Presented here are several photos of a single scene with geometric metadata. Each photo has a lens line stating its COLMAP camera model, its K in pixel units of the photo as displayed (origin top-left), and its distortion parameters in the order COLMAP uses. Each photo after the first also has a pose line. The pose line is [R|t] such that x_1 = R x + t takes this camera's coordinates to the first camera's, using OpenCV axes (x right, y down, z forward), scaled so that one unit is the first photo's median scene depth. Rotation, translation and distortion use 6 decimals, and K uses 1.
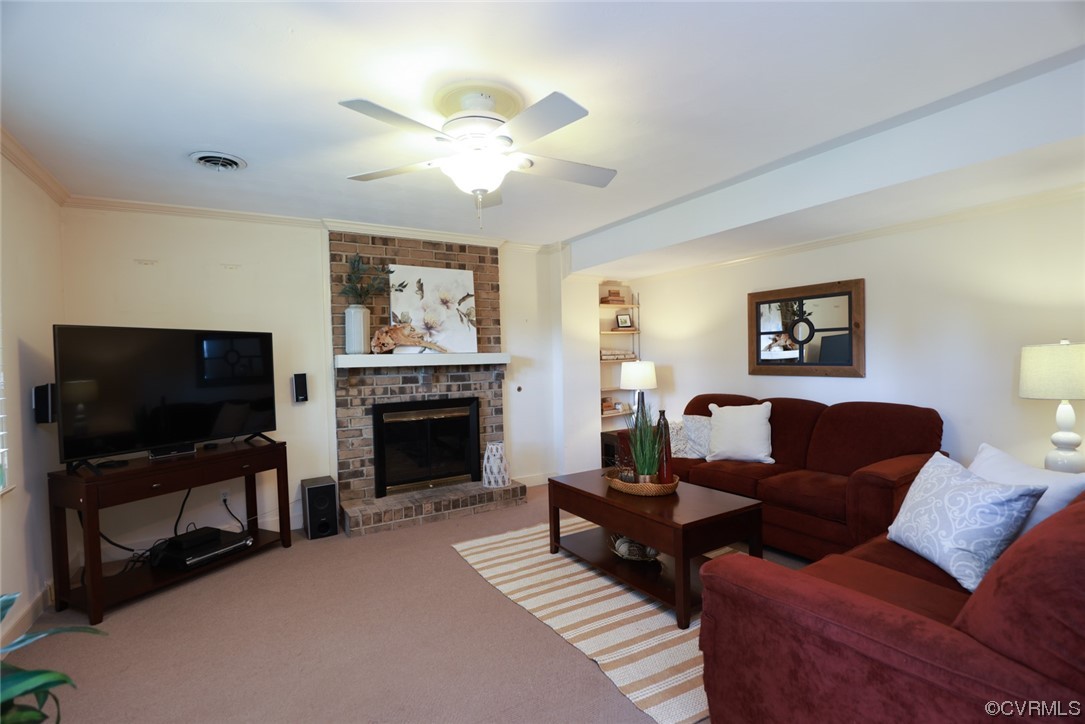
lens RADIAL K [[496.2, 0, 543.5], [0, 496.2, 362.1], [0, 0, 1]] dist [-0.034672, 0.005577]
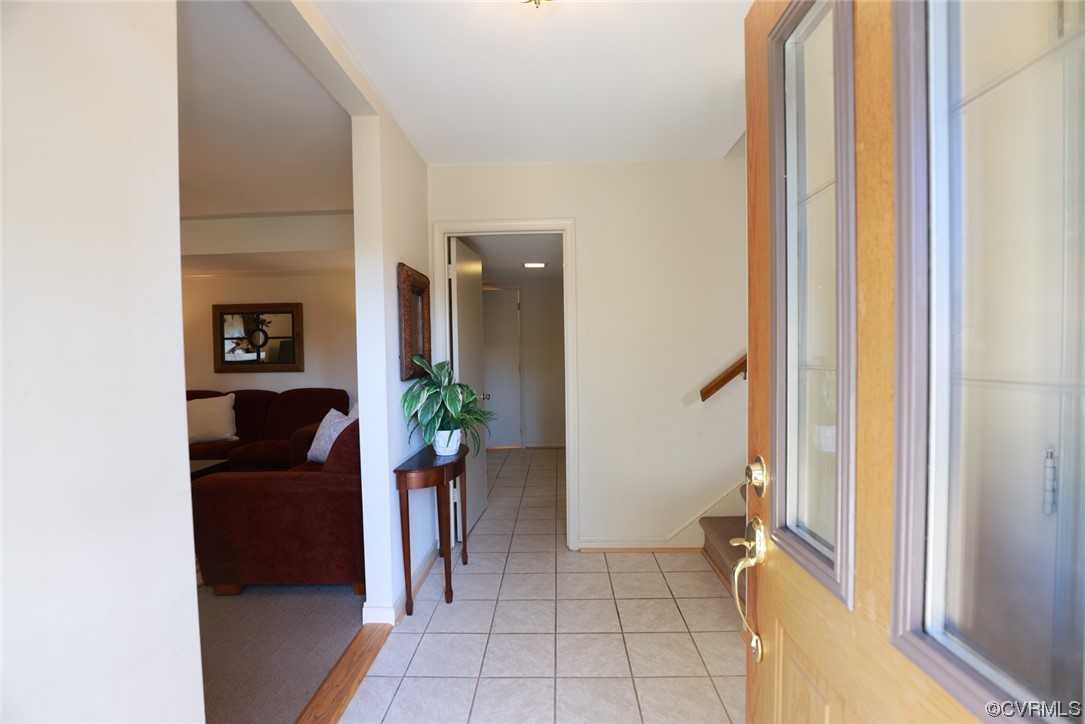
lens RADIAL K [[496.2, 0, 546.7], [0, 496.2, 362.7], [0, 0, 1]] dist [-0.034672, 0.005577]
pose [[0.542034, -0.013436, 0.840249, -0.144187], [0.017850, 0.999831, 0.004472, 0.009249], [-0.840167, 0.012575, 0.542182, -0.323196]]
